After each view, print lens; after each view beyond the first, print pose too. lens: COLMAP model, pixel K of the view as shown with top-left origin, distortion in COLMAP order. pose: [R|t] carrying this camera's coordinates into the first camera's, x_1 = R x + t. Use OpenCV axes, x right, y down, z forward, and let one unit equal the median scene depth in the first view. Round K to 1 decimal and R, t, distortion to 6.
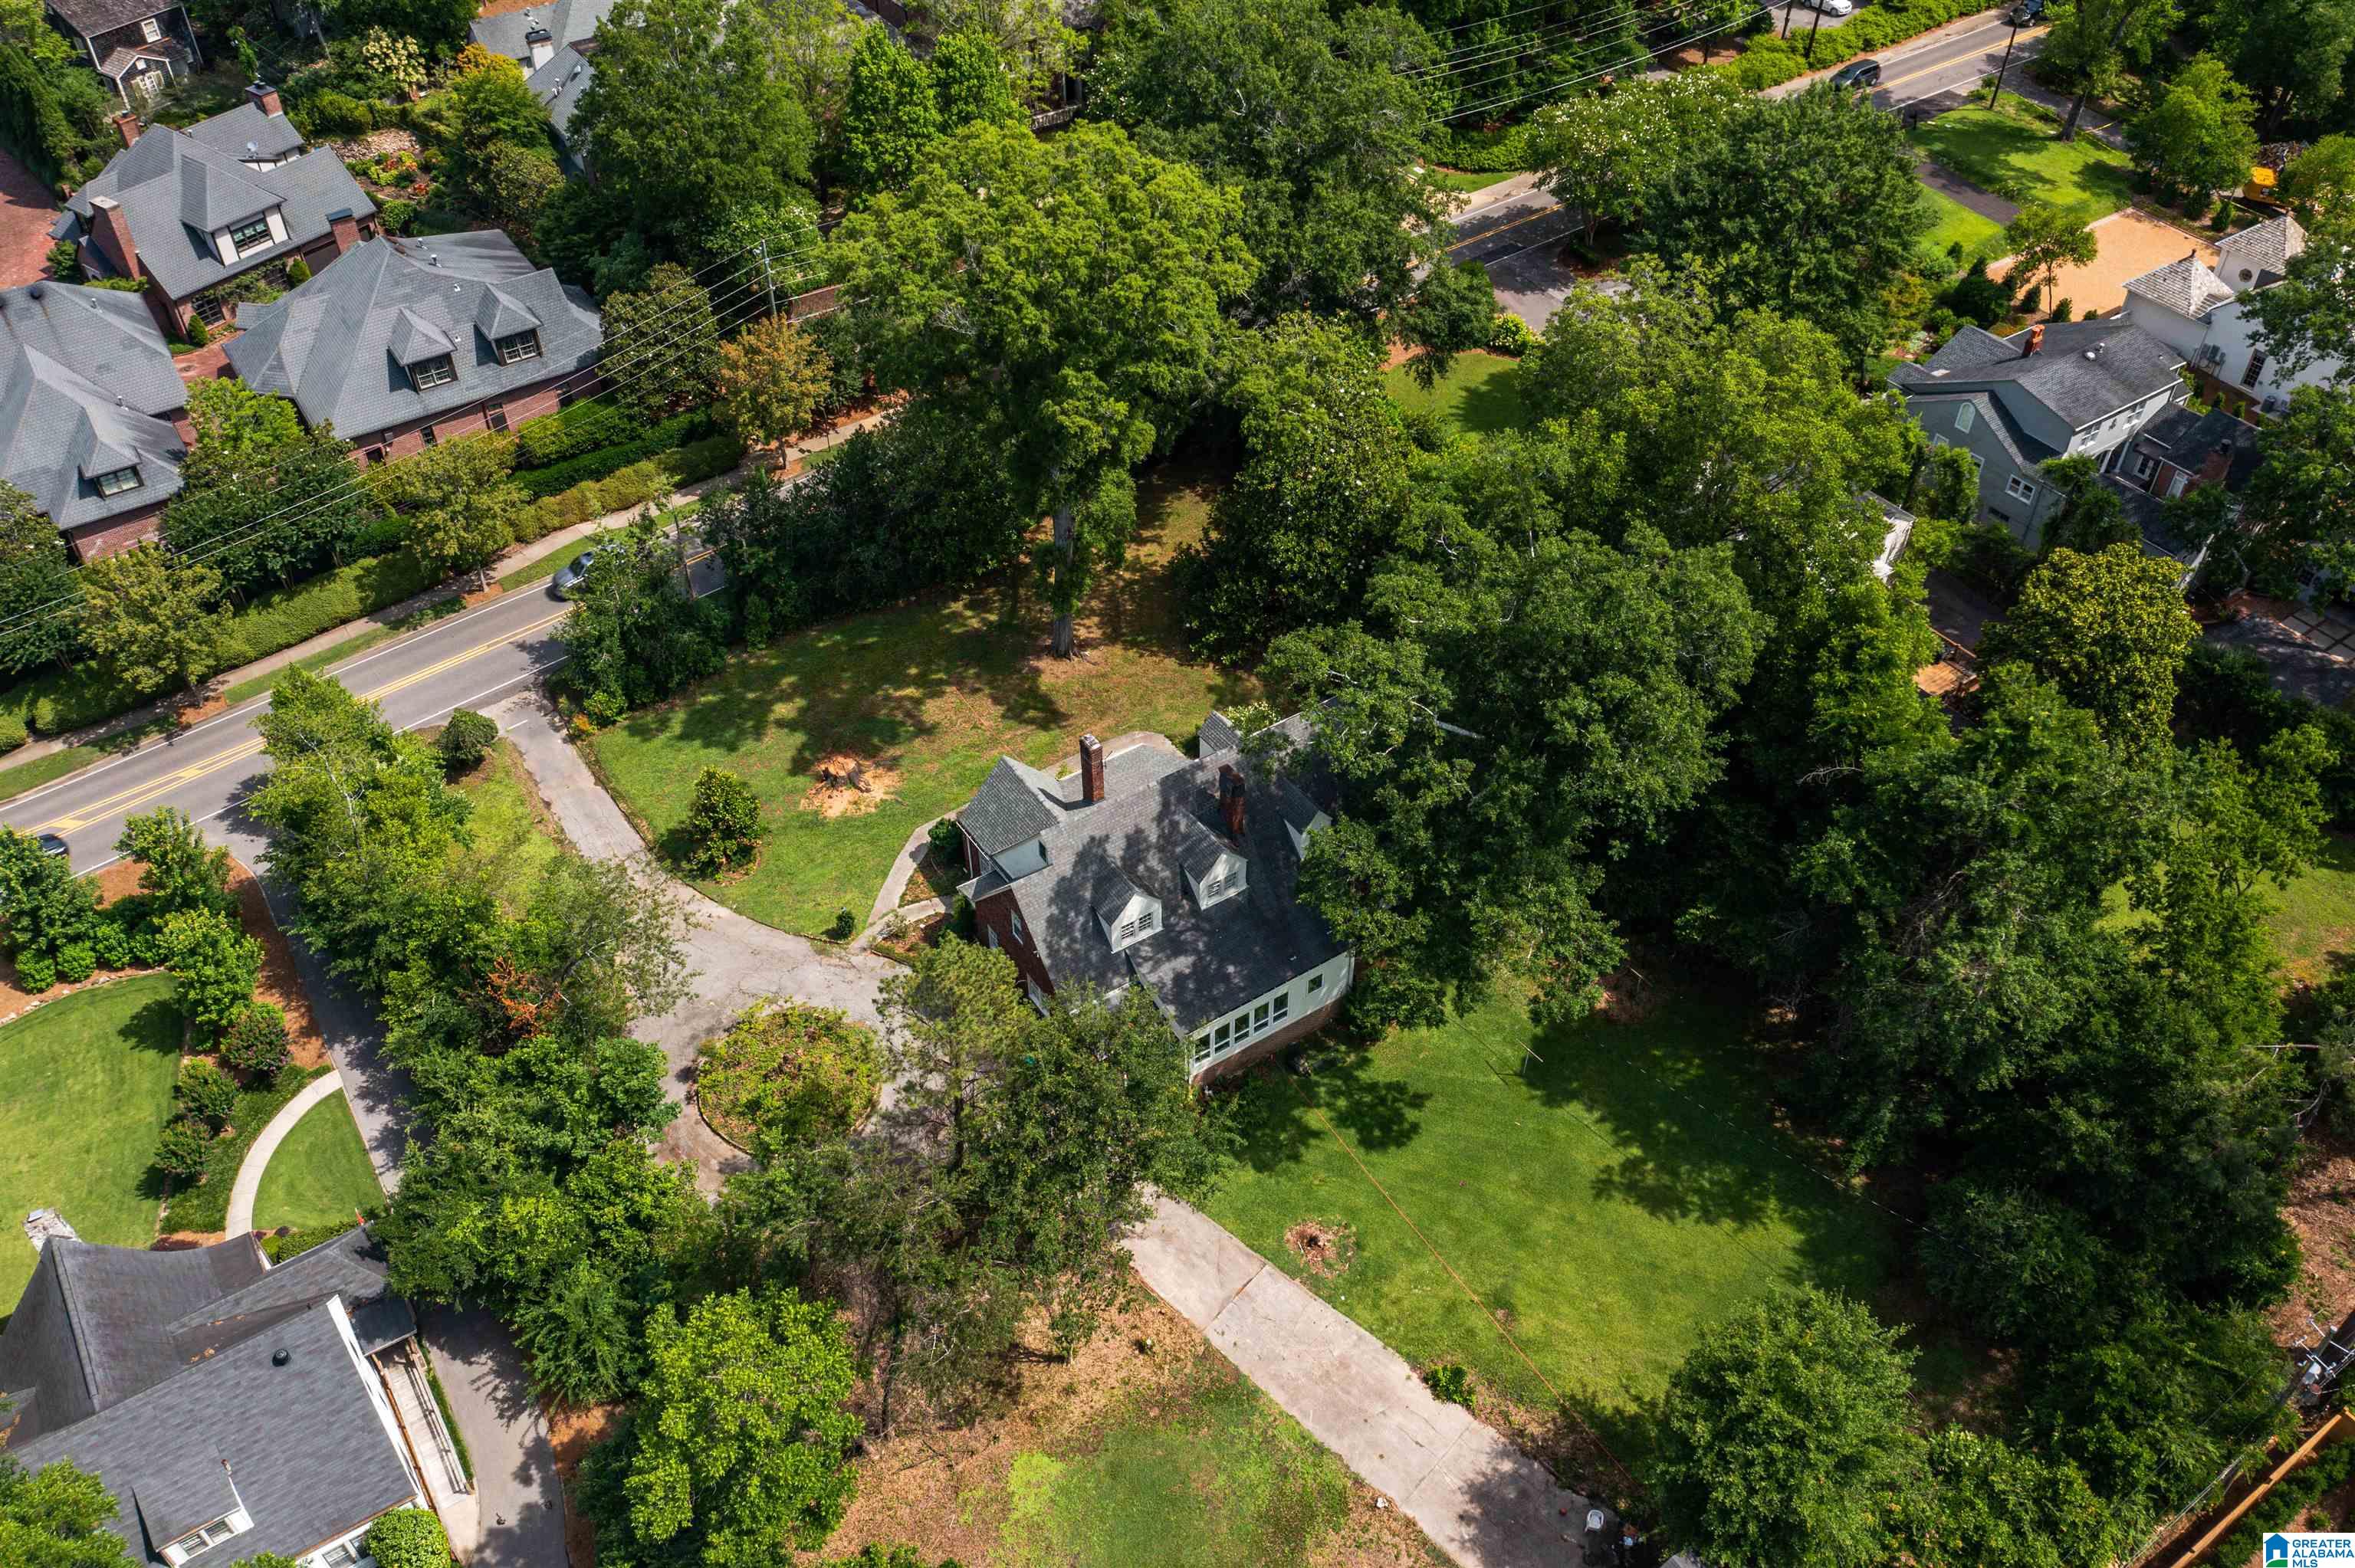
lens RADIAL K [[1857.8, 0, 1177.5], [0, 1857.8, 784.0], [0, 0, 1]] dist [-0.016954, 0.002502]
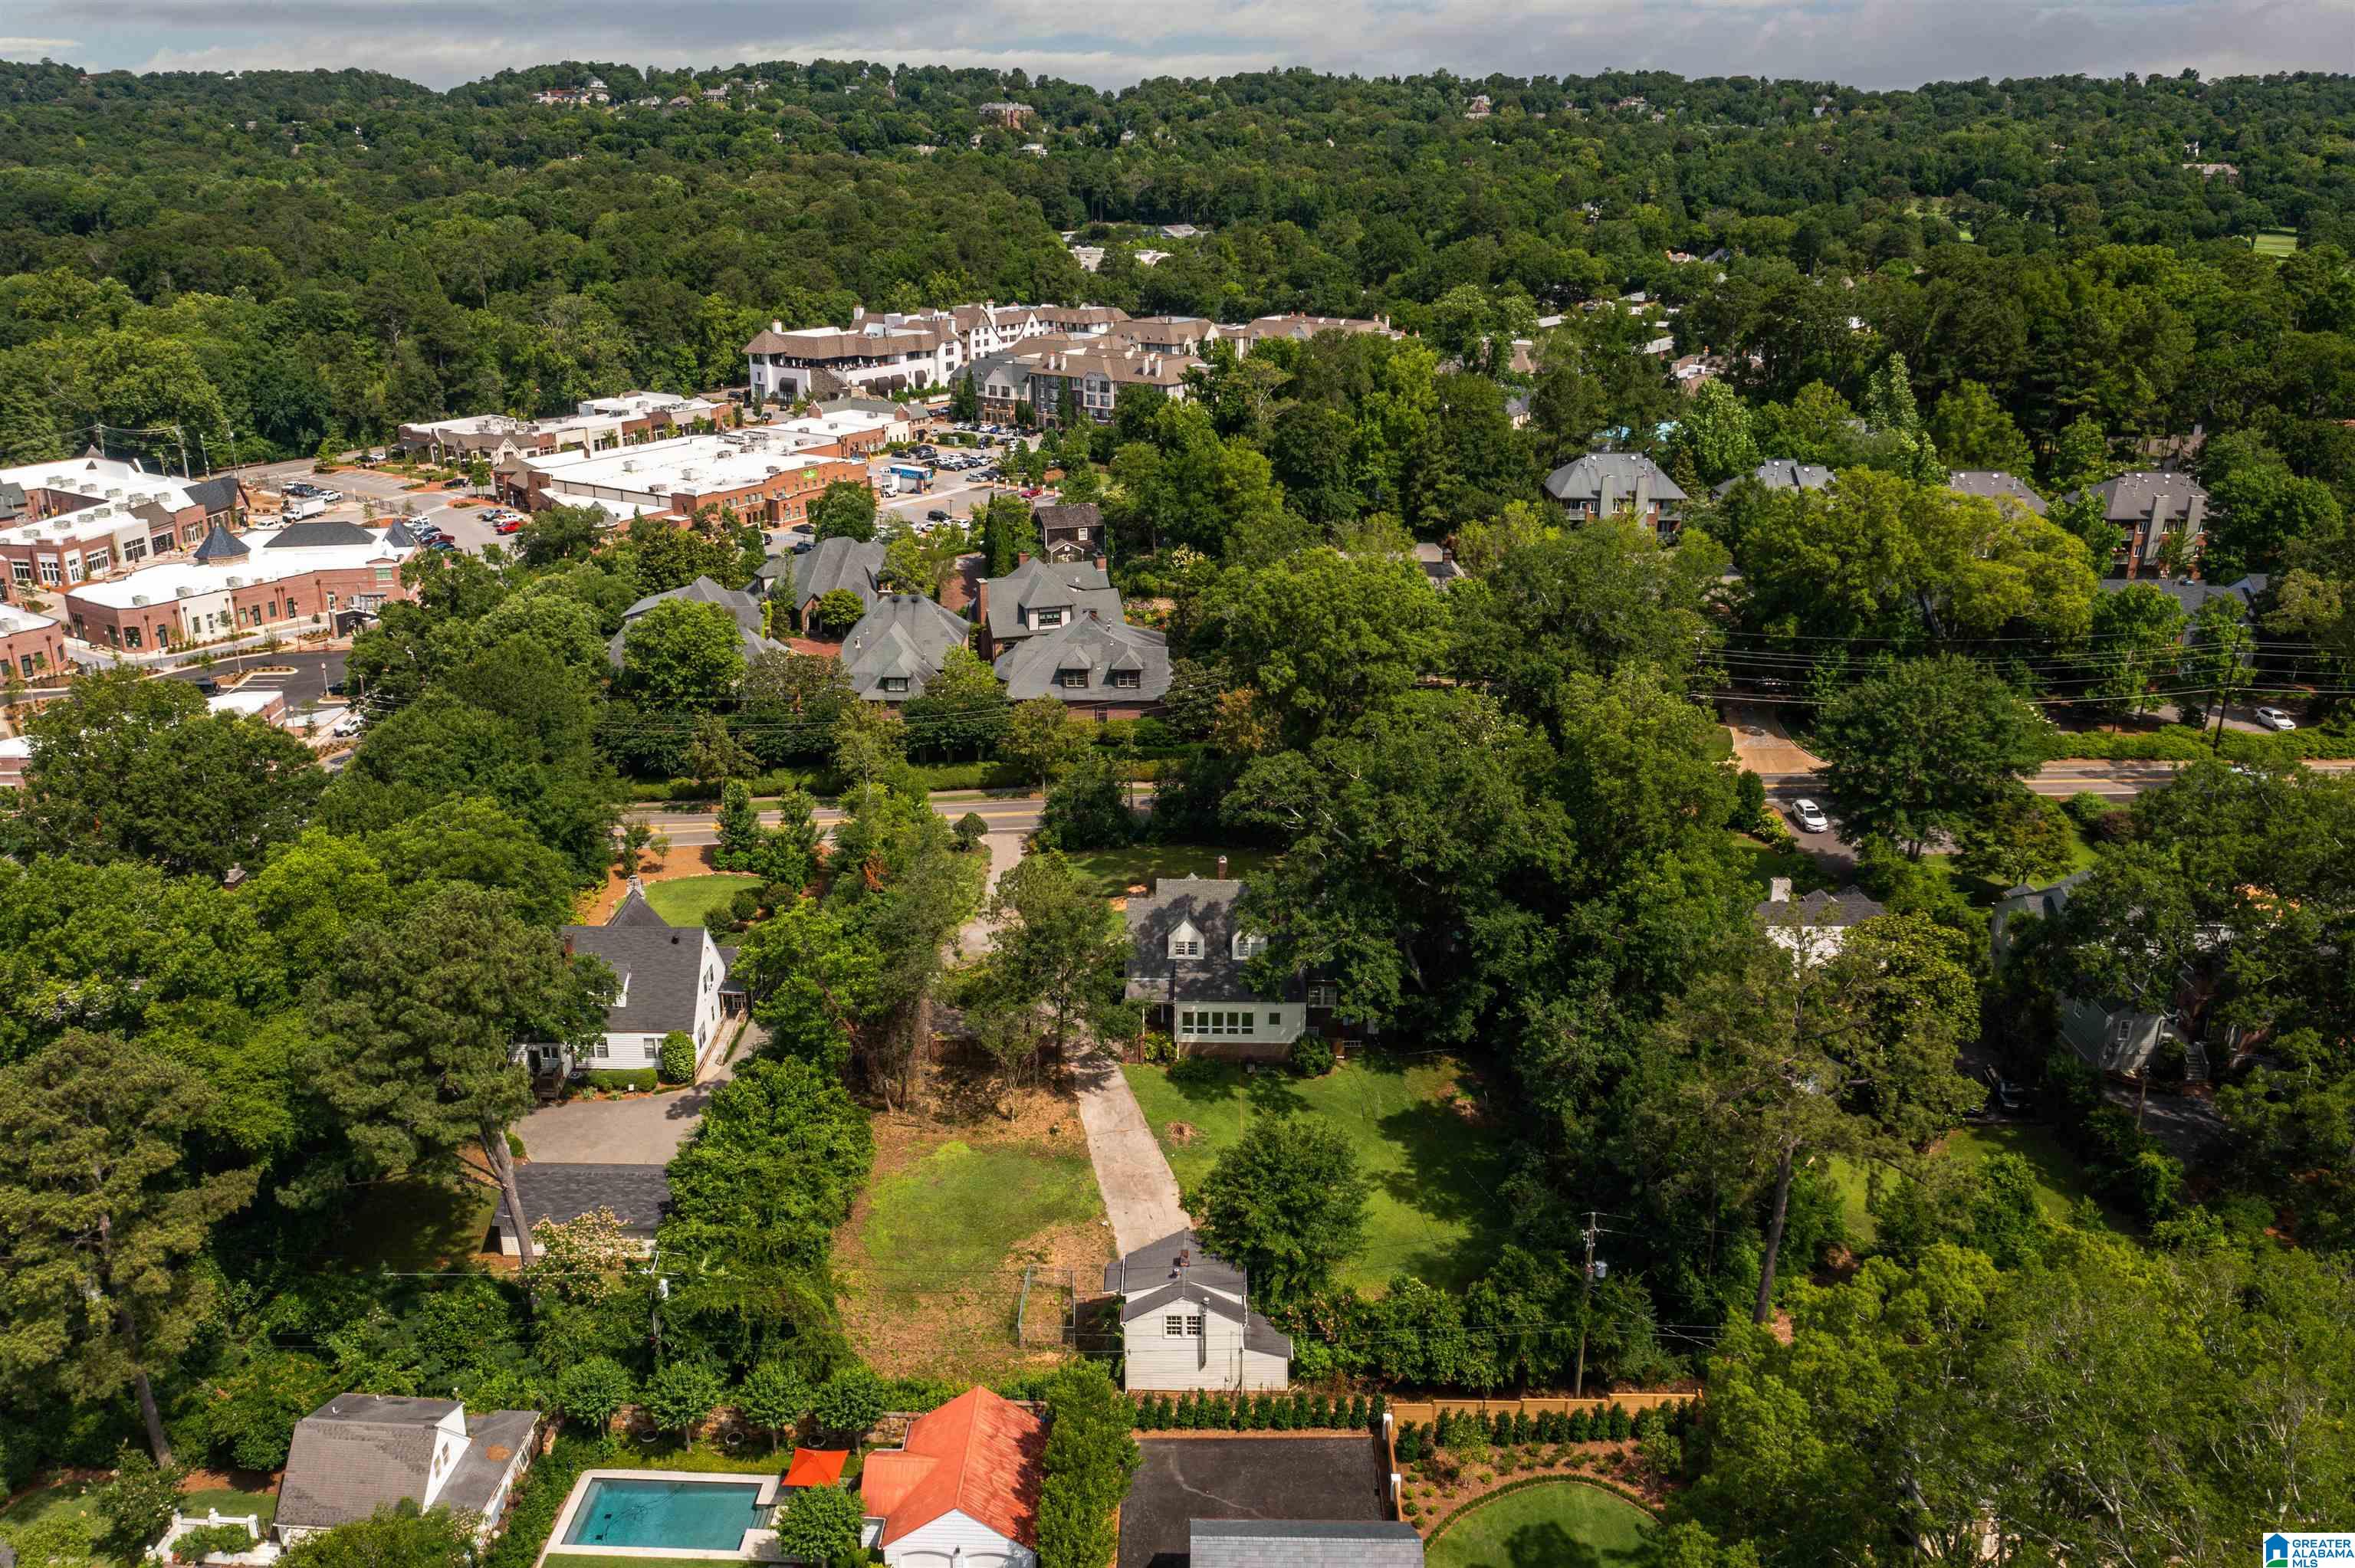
lens RADIAL K [[1861.9, 0, 1177.5], [0, 1861.9, 784.0], [0, 0, 1]] dist [-0.019813, -0.006814]
pose [[0.822306, 0.195738, -0.534322, 0.675726], [-0.391633, 0.875892, -0.281845, 0.341938], [0.412840, 0.441021, 0.796909, -0.314383]]
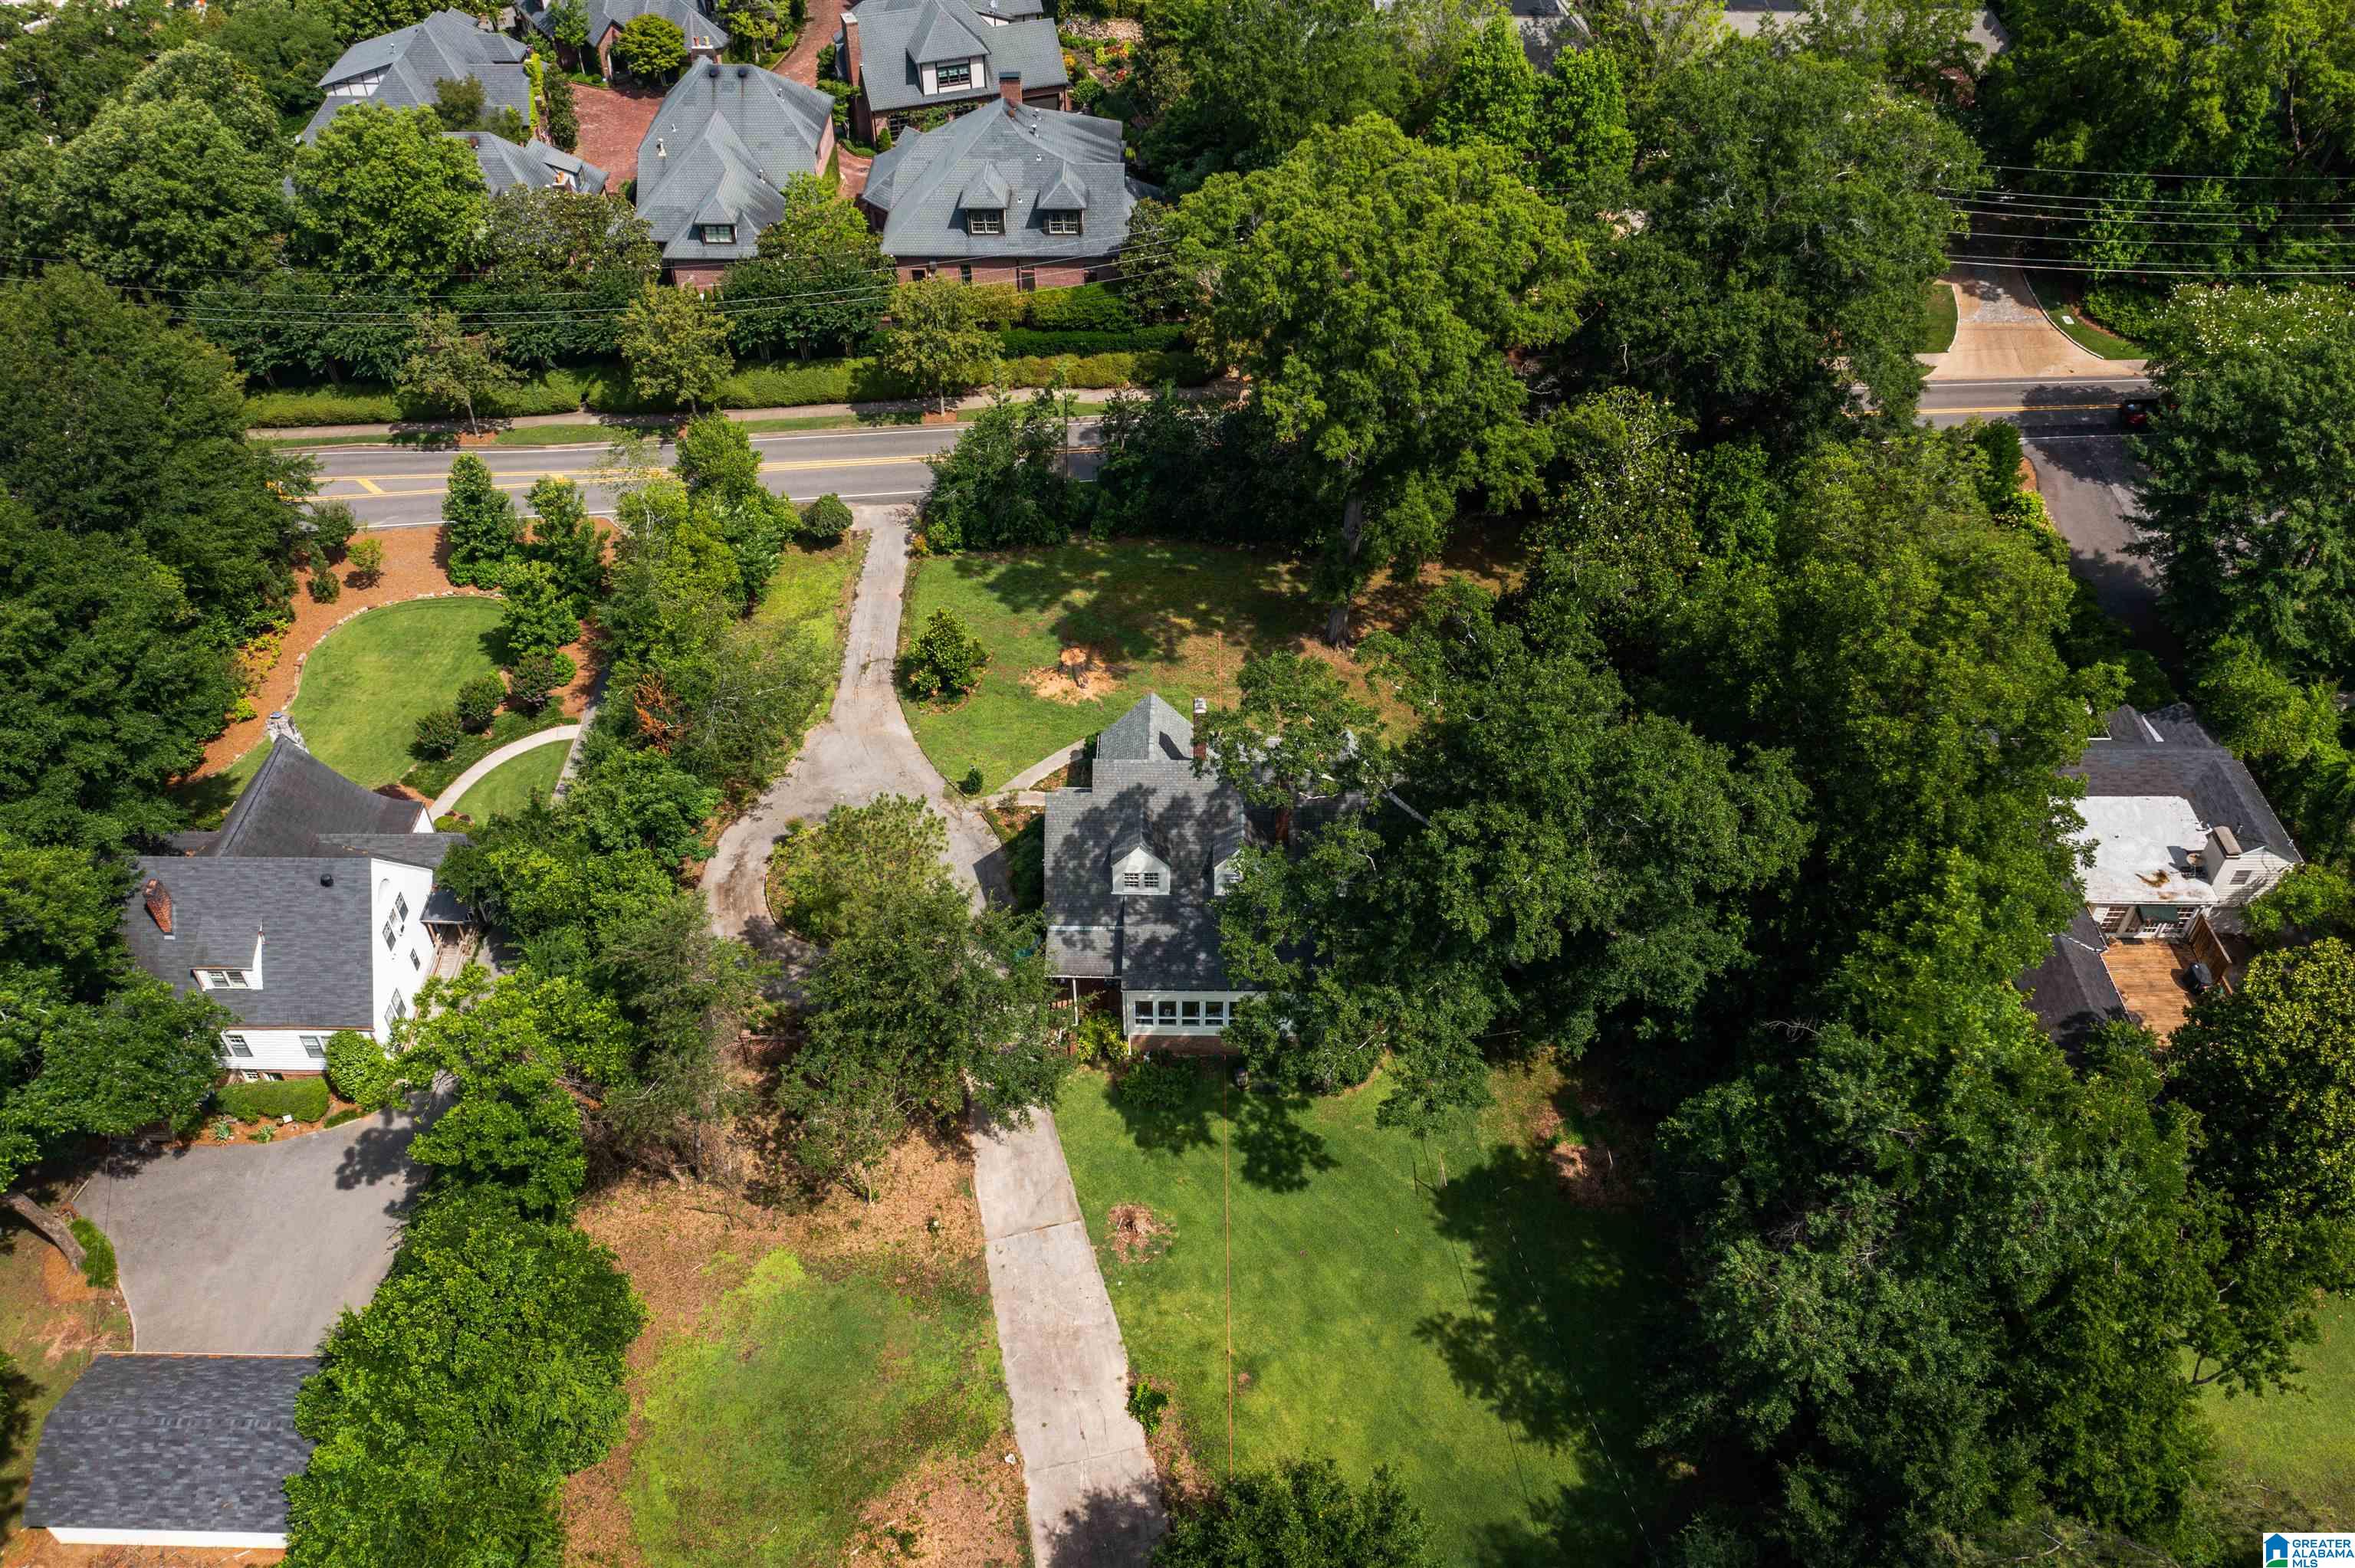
lens RADIAL K [[1857.8, 0, 1177.5], [0, 1857.8, 784.0], [0, 0, 1]] dist [-0.016954, 0.002502]
pose [[0.825734, 0.387220, -0.410152, 0.327446], [-0.384870, 0.918357, 0.092176, -0.062255], [0.412358, 0.081742, 0.907347, 0.049831]]
